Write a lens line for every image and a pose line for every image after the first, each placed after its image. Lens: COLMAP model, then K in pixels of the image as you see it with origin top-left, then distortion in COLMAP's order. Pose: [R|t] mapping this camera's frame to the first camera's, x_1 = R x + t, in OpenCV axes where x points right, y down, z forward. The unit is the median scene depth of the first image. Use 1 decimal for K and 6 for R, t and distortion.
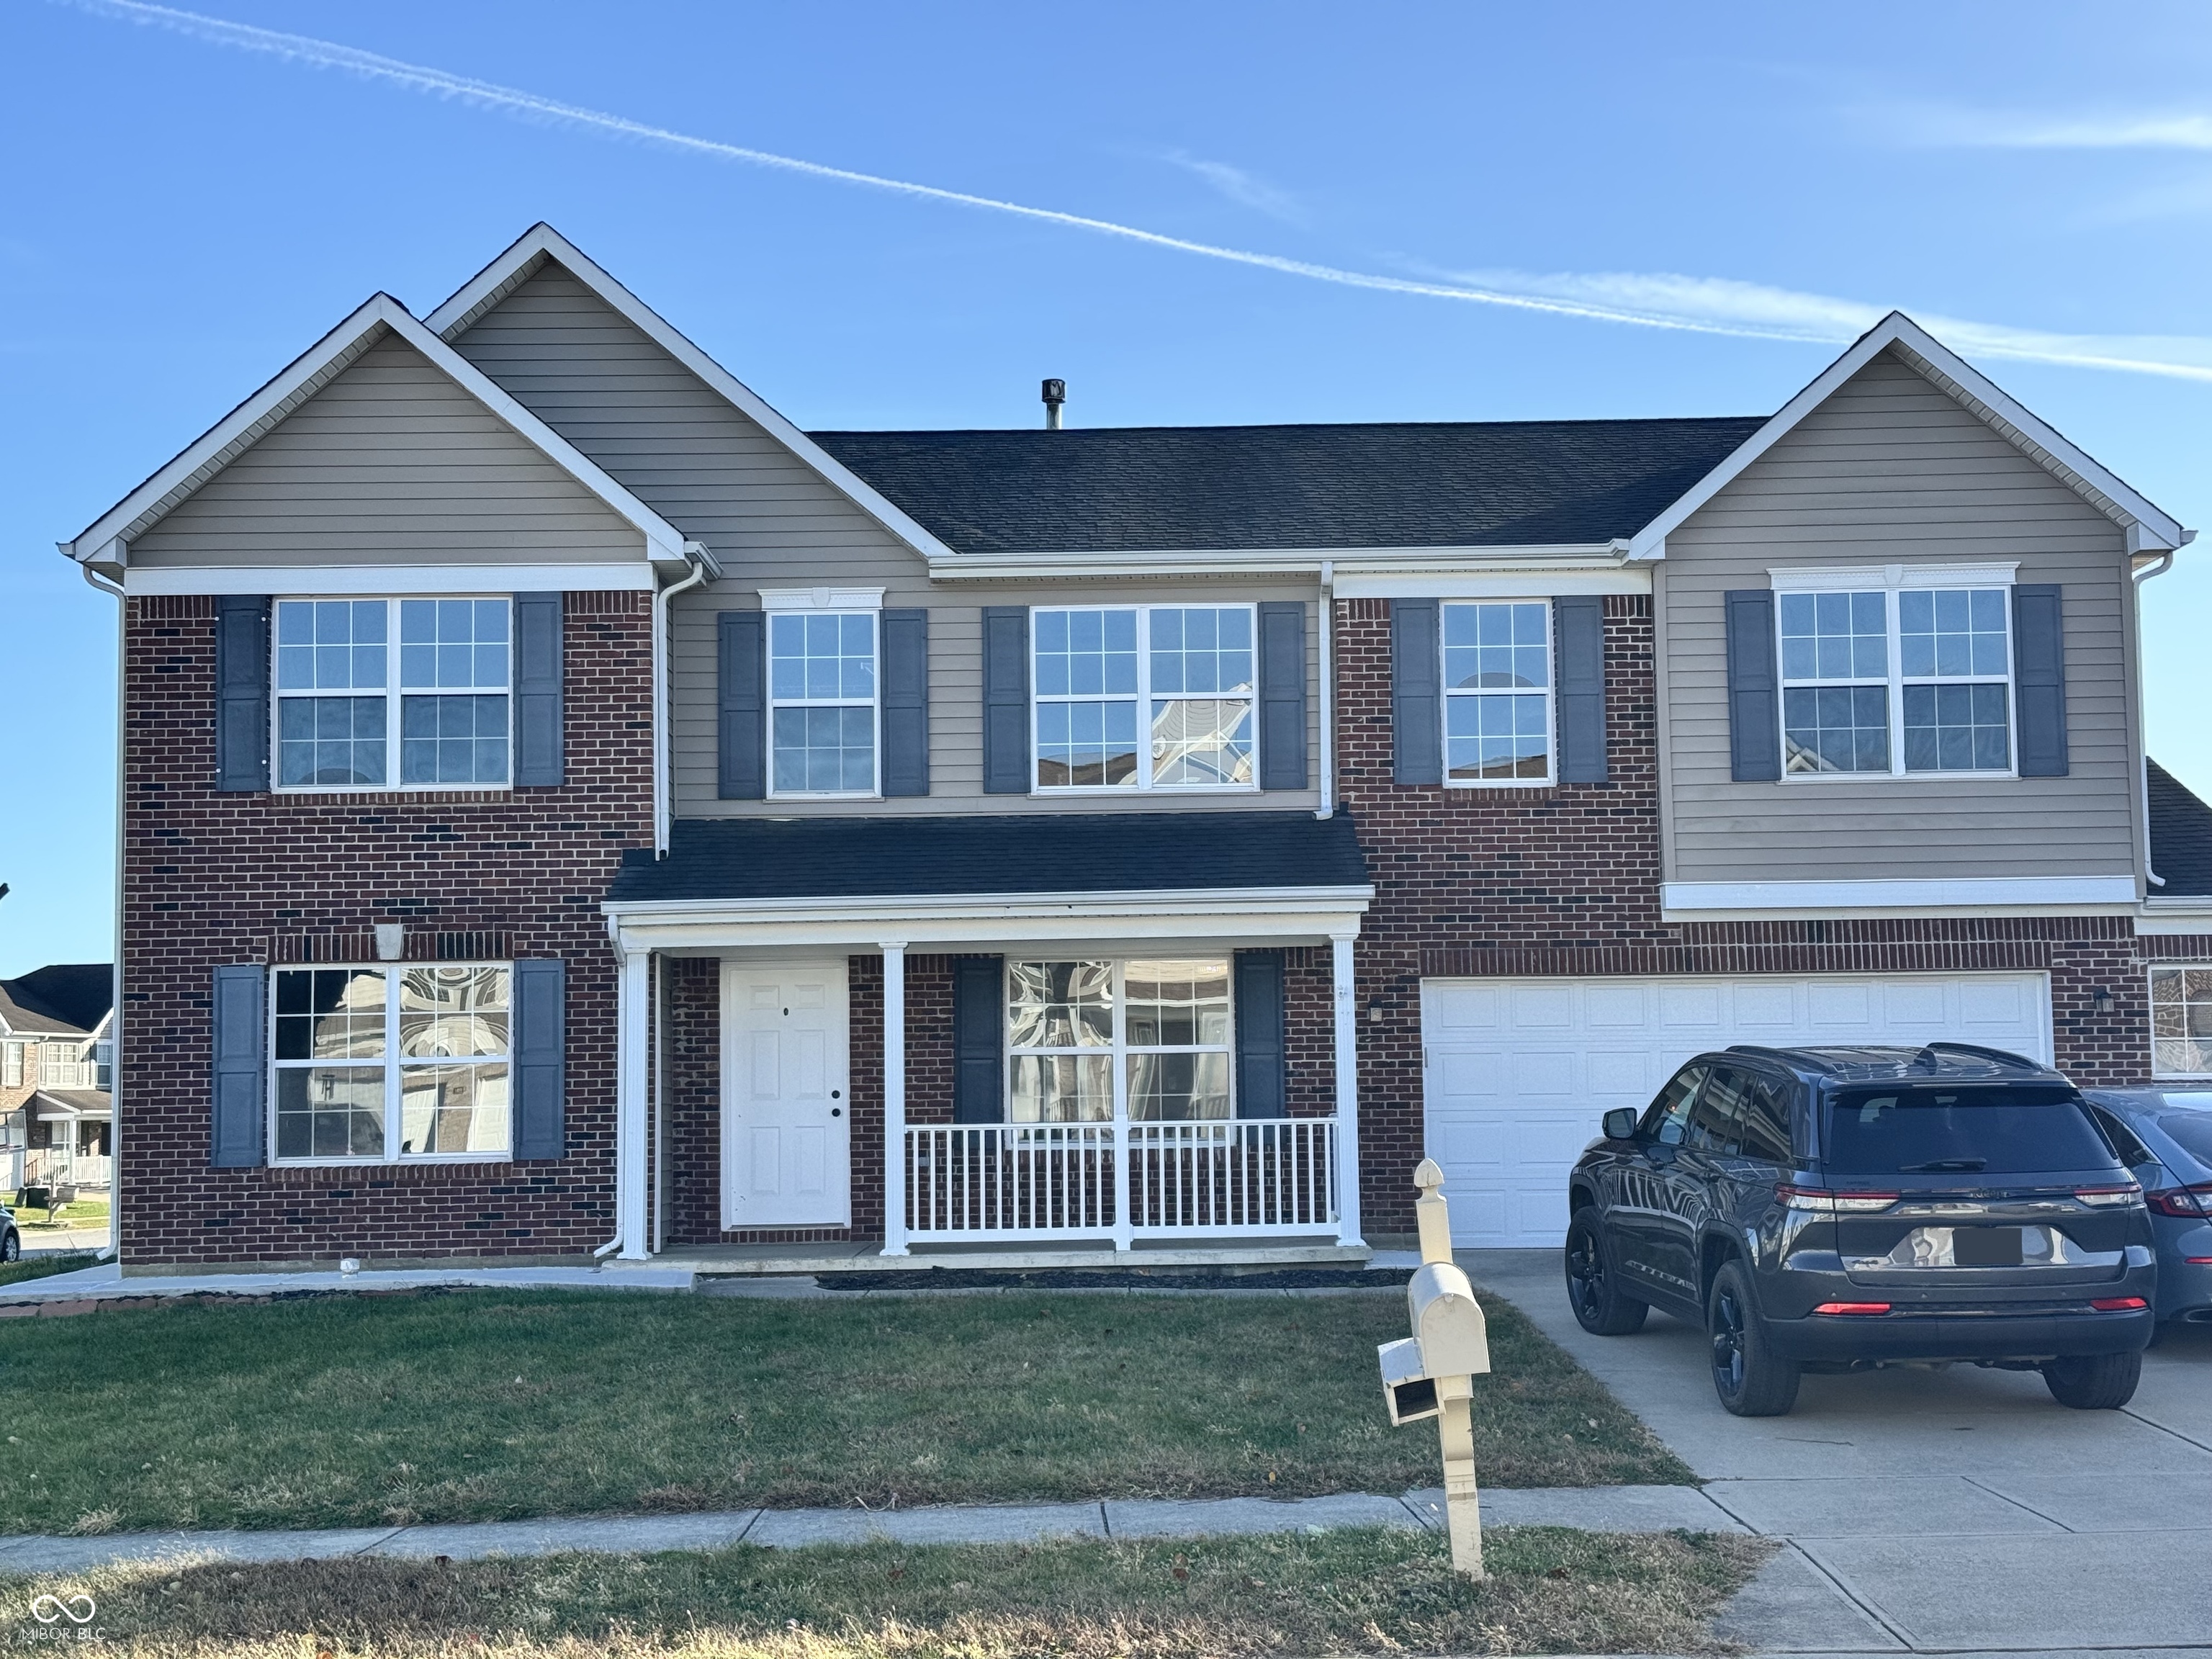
lens RADIAL K [[3093.5, 0, 1101.2], [0, 3093.5, 831.1], [0, 0, 1]] dist [0.160655, 0.000000]
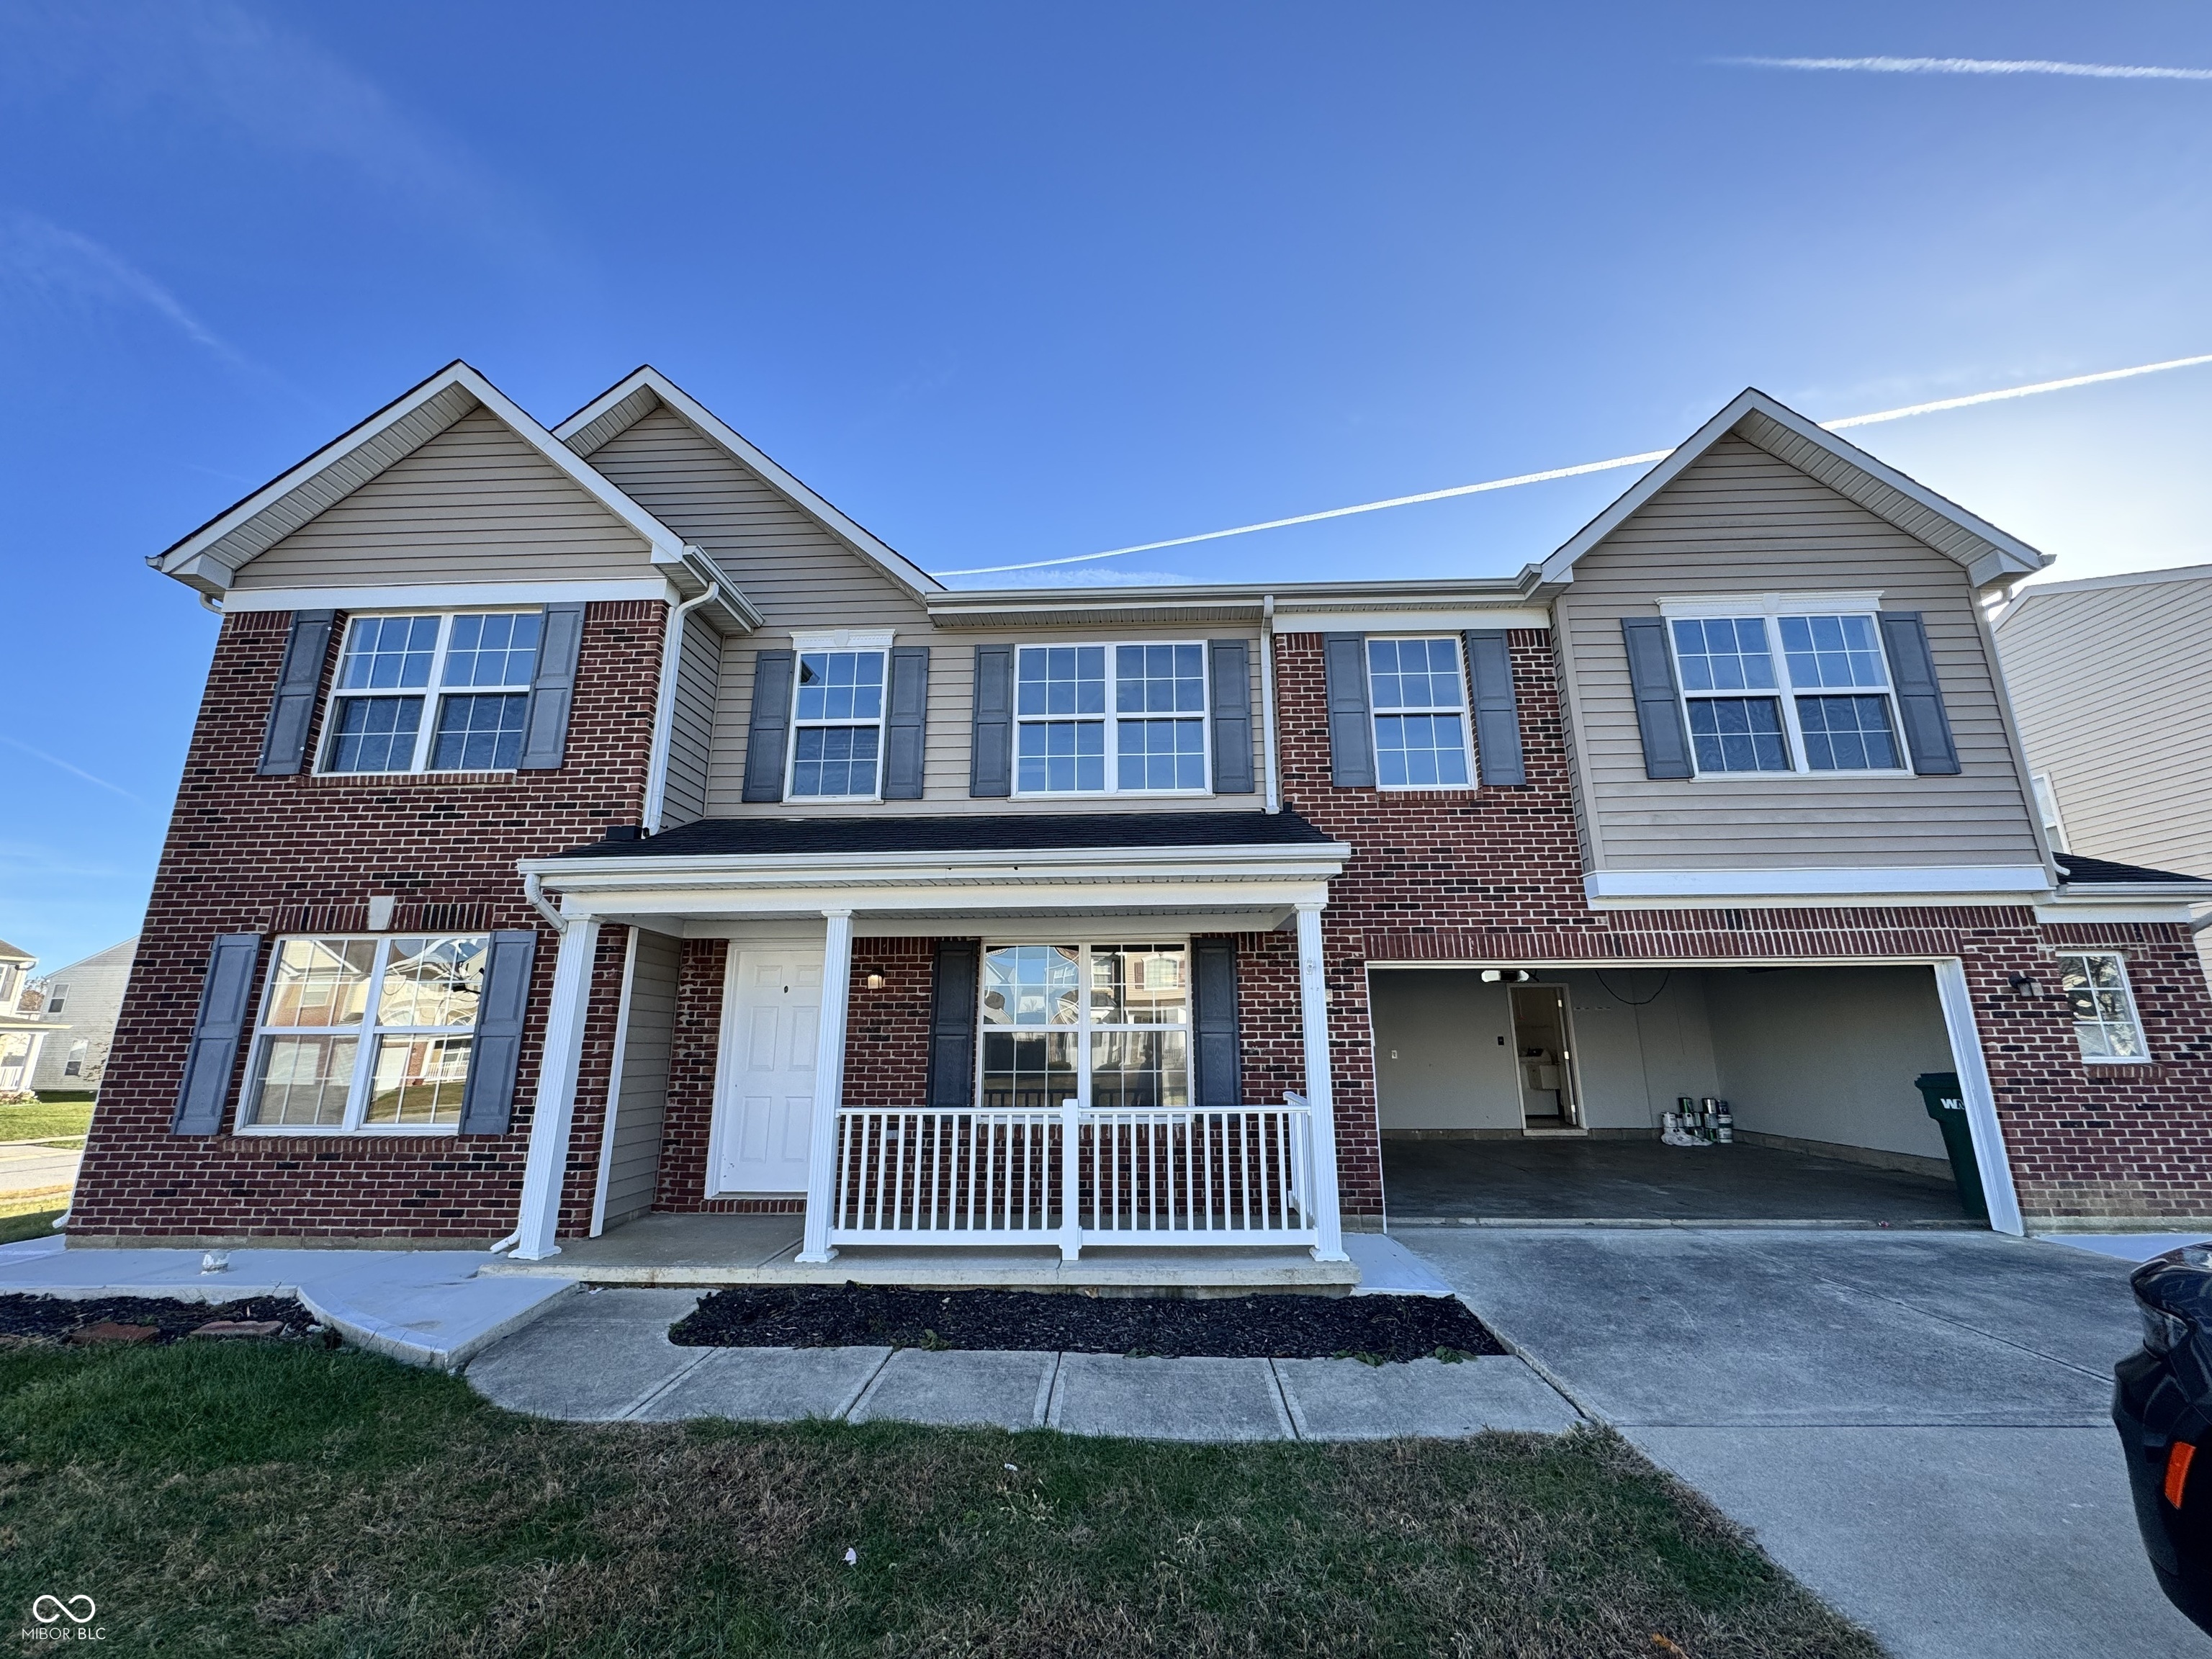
lens RADIAL K [[882.5, 0, 1103.5], [0, 882.5, 823.6], [0, 0, 1]] dist [-0.001097, 0.000134]
pose [[0.999144, 0.000430, -0.041357, 0.025208], [-0.006979, 0.987358, -0.158351, 0.049347], [0.040766, 0.158504, 0.986516, 0.689759]]
